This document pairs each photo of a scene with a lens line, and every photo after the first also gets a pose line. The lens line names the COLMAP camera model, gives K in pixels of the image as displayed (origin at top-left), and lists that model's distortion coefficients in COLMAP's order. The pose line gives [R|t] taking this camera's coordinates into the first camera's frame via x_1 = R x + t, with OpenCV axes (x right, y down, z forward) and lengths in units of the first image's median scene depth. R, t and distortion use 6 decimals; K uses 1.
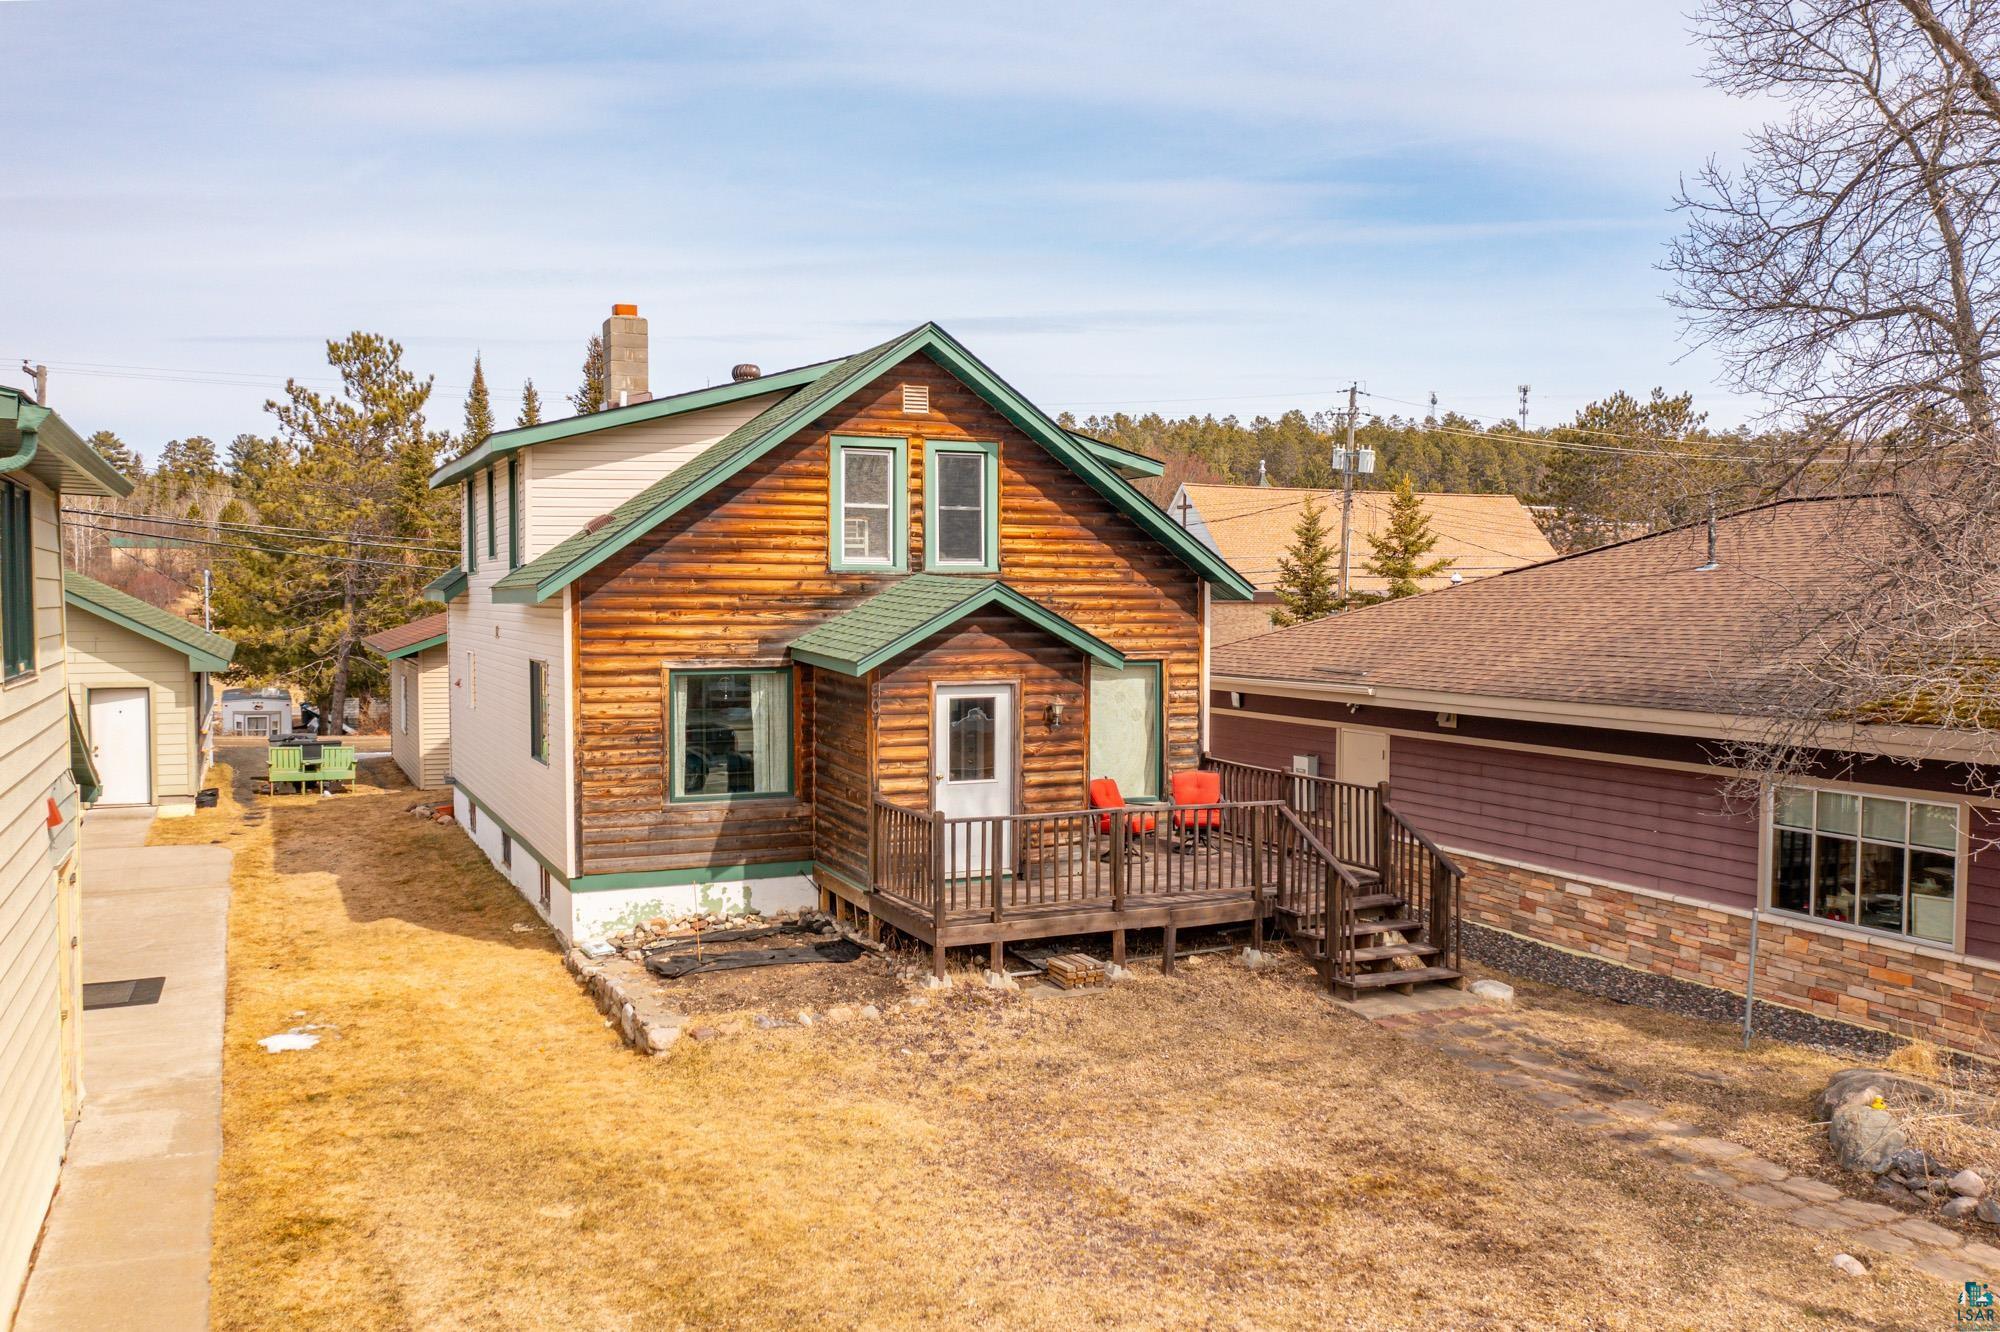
lens RADIAL K [[1646.8, 0, 991.8], [0, 1646.8, 692.5], [0, 0, 1]] dist [-0.025207, 0.011286]
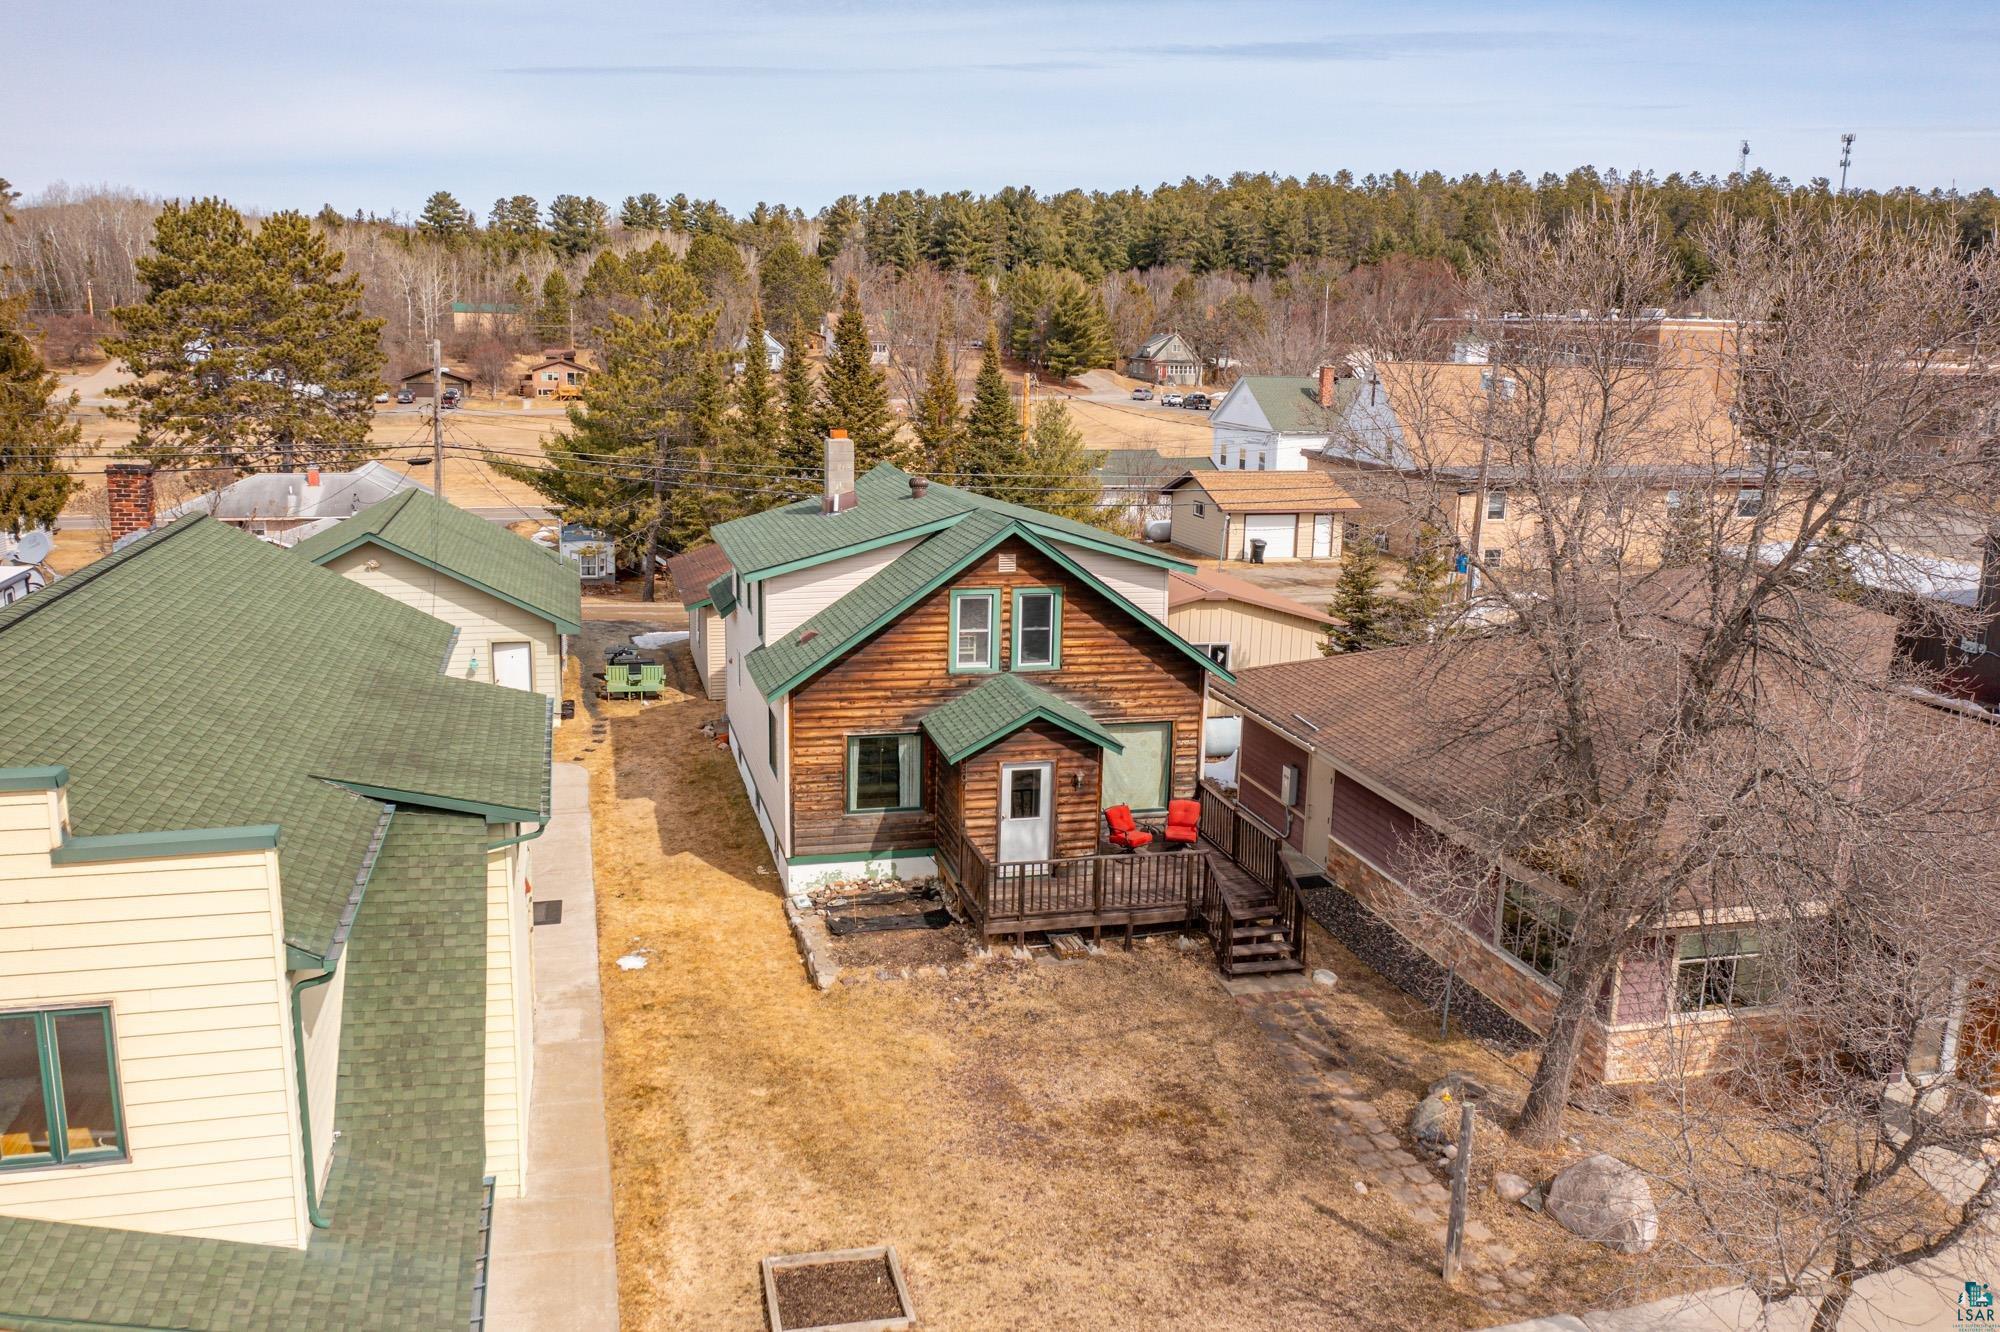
lens RADIAL K [[1646.8, 0, 991.8], [0, 1646.8, 692.5], [0, 0, 1]] dist [-0.025207, 0.011286]
pose [[0.984248, 0.058270, -0.166917, 0.220975], [-0.027777, 0.983367, 0.179493, -0.361497], [0.174600, -0.172029, 0.969495, -0.568249]]
